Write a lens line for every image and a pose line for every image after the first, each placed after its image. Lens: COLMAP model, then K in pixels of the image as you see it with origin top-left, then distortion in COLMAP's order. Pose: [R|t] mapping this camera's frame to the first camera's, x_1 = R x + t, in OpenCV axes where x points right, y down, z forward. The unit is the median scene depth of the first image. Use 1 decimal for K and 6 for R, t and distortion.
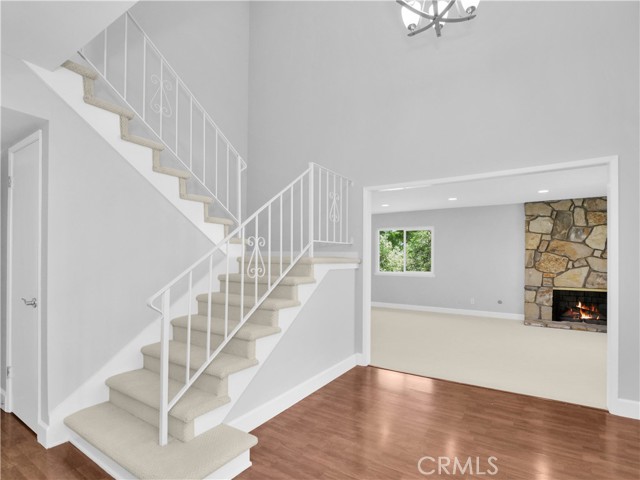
lens RADIAL K [[321.0, 0, 315.5], [0, 321.0, 260.7], [0, 0, 1]] dist [-0.017975, -0.001297]
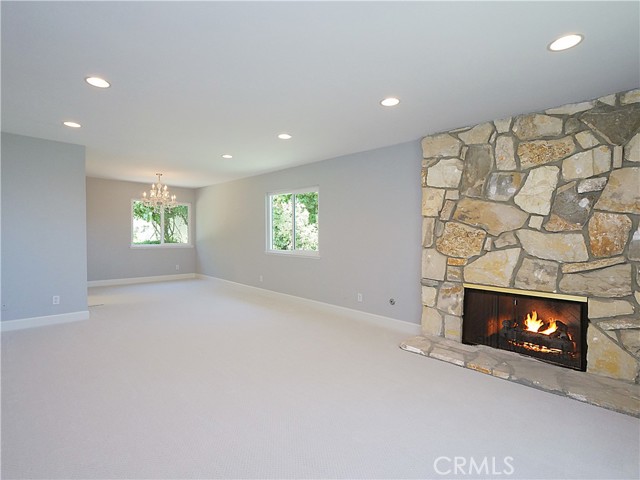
lens RADIAL K [[316.4, 0, 316.0], [0, 316.4, 238.4], [0, 0, 1]] dist [-0.007409, -0.001521]
pose [[0.976005, 0.007320, -0.217627, 0.627960], [-0.005639, 0.999949, 0.008345, 0.001199], [0.217677, -0.006918, 0.975996, 0.407822]]
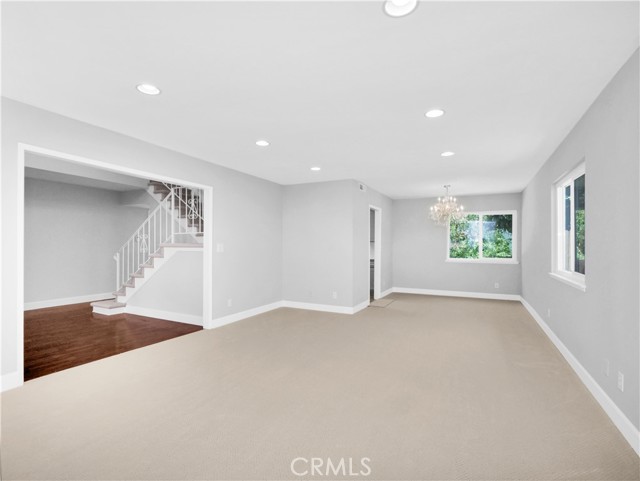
lens RADIAL K [[321.0, 0, 315.0], [0, 321.0, 243.6], [0, 0, 1]] dist [-0.017975, -0.001297]
pose [[0.112261, -0.011396, -0.993613, 0.857892], [-0.008624, 0.999885, -0.012443, 0.002544], [0.993641, 0.009965, 0.112150, 0.764835]]
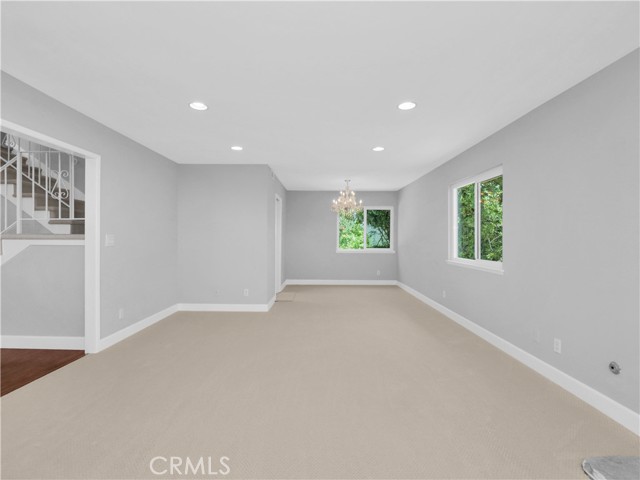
lens RADIAL K [[321.0, 0, 318.2], [0, 321.0, 238.1], [0, 0, 1]] dist [-0.017975, -0.001297]
pose [[0.545699, -0.004531, -0.837969, 0.744240], [-0.004435, 0.999956, -0.008294, 0.004559], [0.837969, 0.008243, 0.545655, 0.631876]]
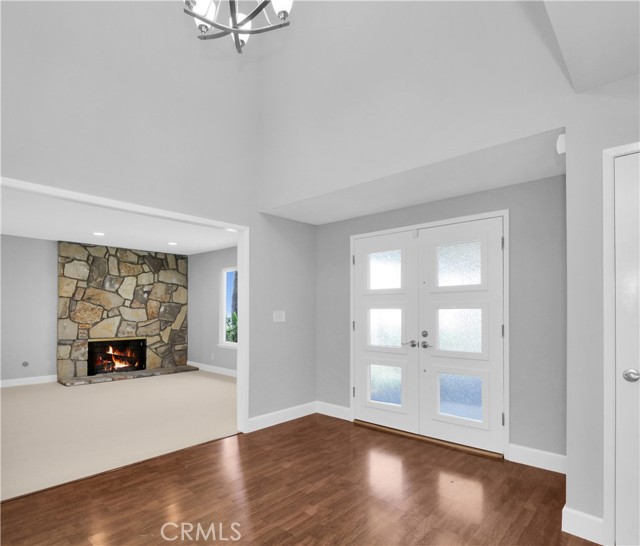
lens RADIAL K [[366.4, 0, 307.2], [0, 366.4, 306.9], [0, 0, 1]] dist [-0.022766, 0.000611]
pose [[0.162198, 0.007279, 0.986731, -0.184947], [0.000865, 0.999971, -0.007519, -0.000824], [-0.986758, 0.002073, 0.162187, 0.213739]]
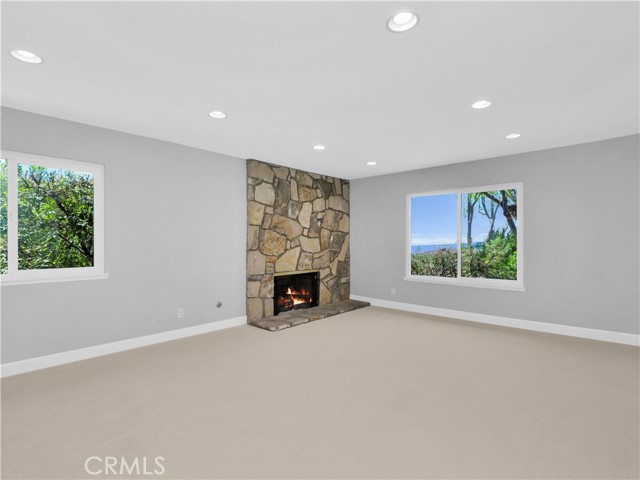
lens RADIAL K [[321.0, 0, 319.9], [0, 321.0, 238.8], [0, 0, 1]] dist [-0.017975, -0.001297]
pose [[0.169062, -0.000003, 0.985605, -0.024893], [0.006465, 0.999978, -0.001106, -0.001969], [-0.985584, 0.006559, 0.169058, 0.765319]]
